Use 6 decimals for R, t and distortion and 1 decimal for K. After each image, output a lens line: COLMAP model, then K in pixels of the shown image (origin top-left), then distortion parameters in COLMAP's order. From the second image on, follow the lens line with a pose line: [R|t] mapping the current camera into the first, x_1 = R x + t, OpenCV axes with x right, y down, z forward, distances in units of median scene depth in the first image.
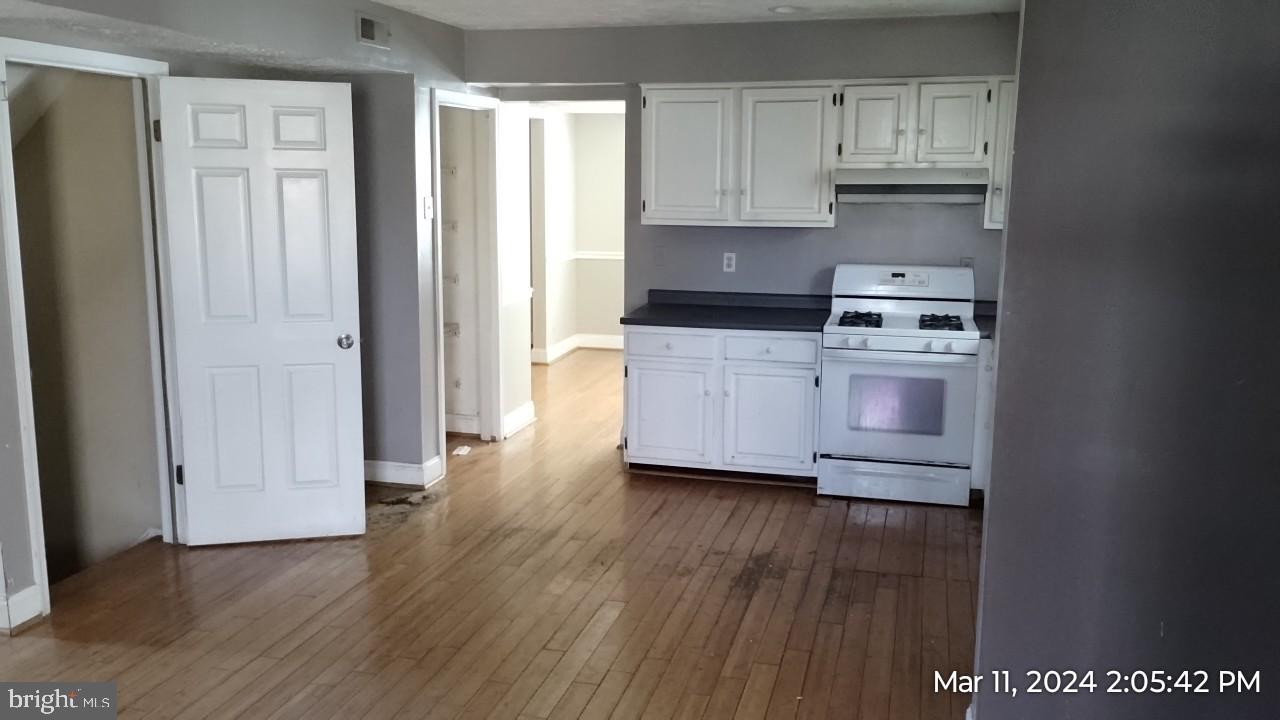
lens RADIAL K [[1073.3, 0, 637.9], [0, 1073.3, 360.3], [0, 0, 1]] dist [0.049992, -0.044235]
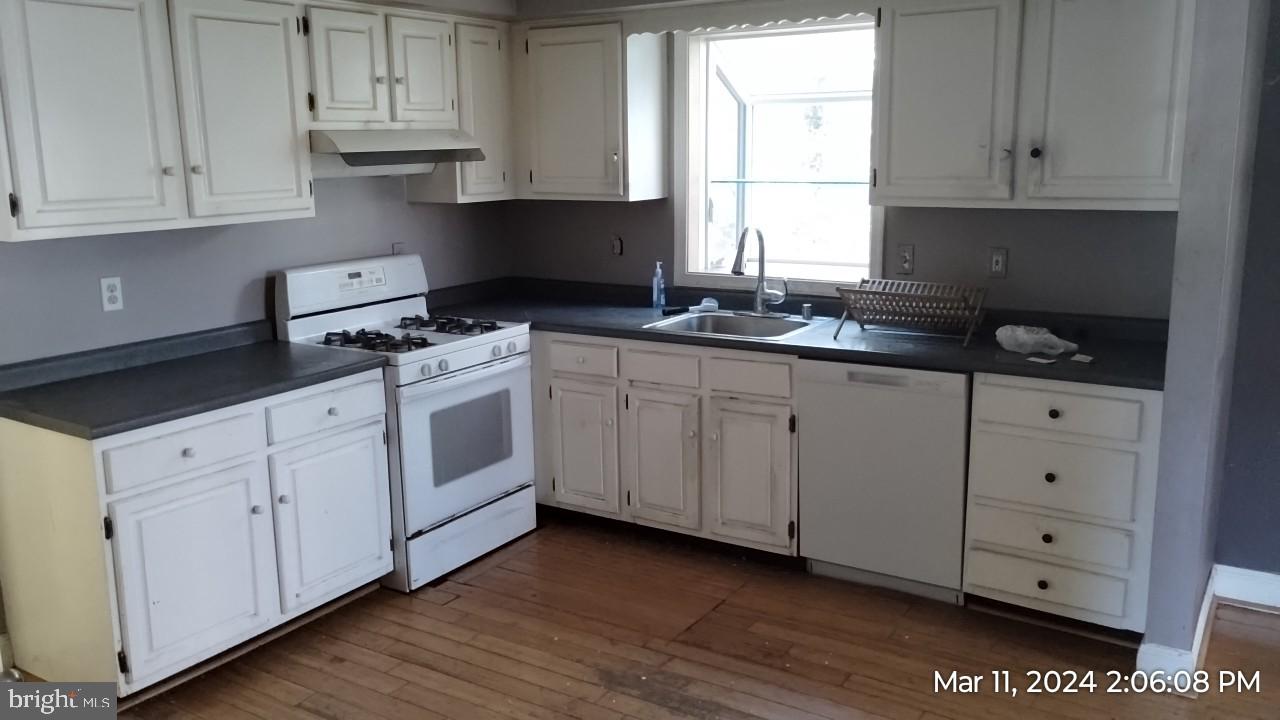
lens RADIAL K [[1073.3, 0, 637.2], [0, 1073.3, 354.2], [0, 0, 1]] dist [0.049992, -0.044235]
pose [[0.298736, -0.197128, 0.933754, -0.419686], [0.179316, 0.972601, 0.147961, -0.105449], [-0.937338, 0.123236, 0.325899, 0.608466]]
